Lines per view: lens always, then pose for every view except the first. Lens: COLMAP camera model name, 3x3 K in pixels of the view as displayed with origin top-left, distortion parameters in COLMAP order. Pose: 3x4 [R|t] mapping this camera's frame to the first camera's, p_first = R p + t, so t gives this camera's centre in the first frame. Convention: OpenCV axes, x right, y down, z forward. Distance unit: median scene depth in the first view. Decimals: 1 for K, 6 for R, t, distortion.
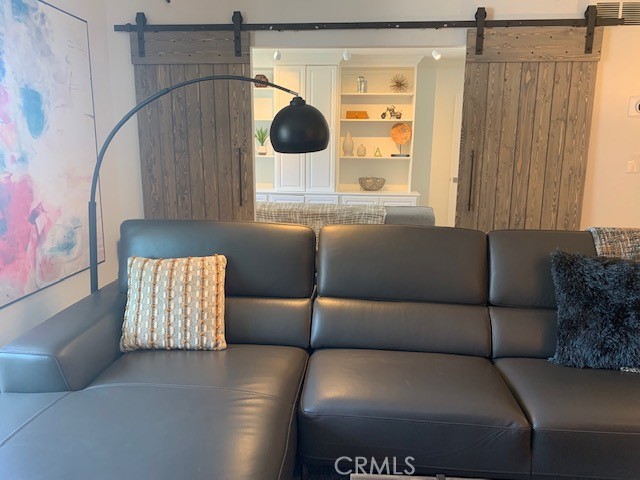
lens RADIAL K [[486.8, 0, 315.4], [0, 486.8, 237.9], [0, 0, 1]] dist [0.037764, -0.048893]
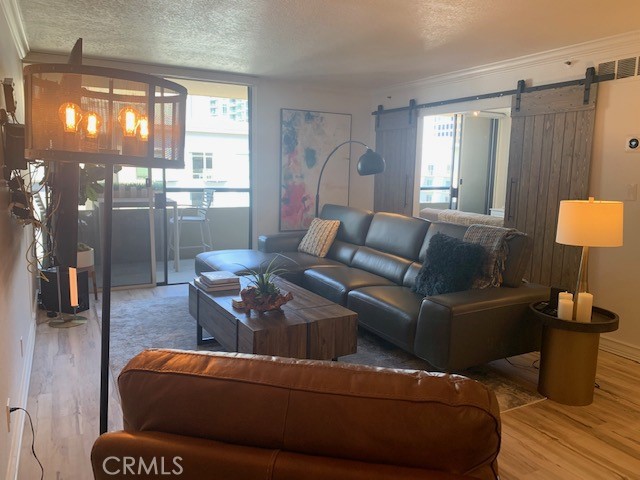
lens RADIAL K [[486.8, 0, 315.4], [0, 486.8, 237.9], [0, 0, 1]] dist [0.037764, -0.048893]
pose [[0.542477, 0.123790, -0.830900, 1.267104], [-0.170739, 0.984686, 0.035229, 0.041525], [0.822537, 0.122757, 0.555305, -0.245663]]
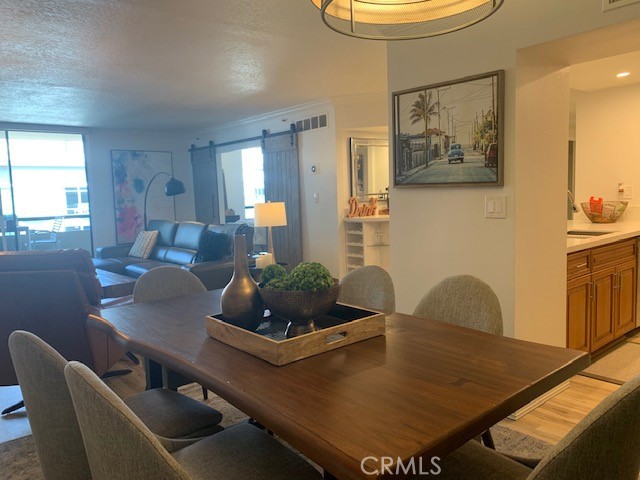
lens RADIAL K [[486.8, 0, 315.4], [0, 486.8, 237.9], [0, 0, 1]] dist [0.037764, -0.048893]
pose [[0.711333, 0.034513, -0.702007, 2.076610], [-0.093635, 0.994544, -0.045985, 0.099394], [0.696590, 0.098443, 0.710684, -0.364221]]
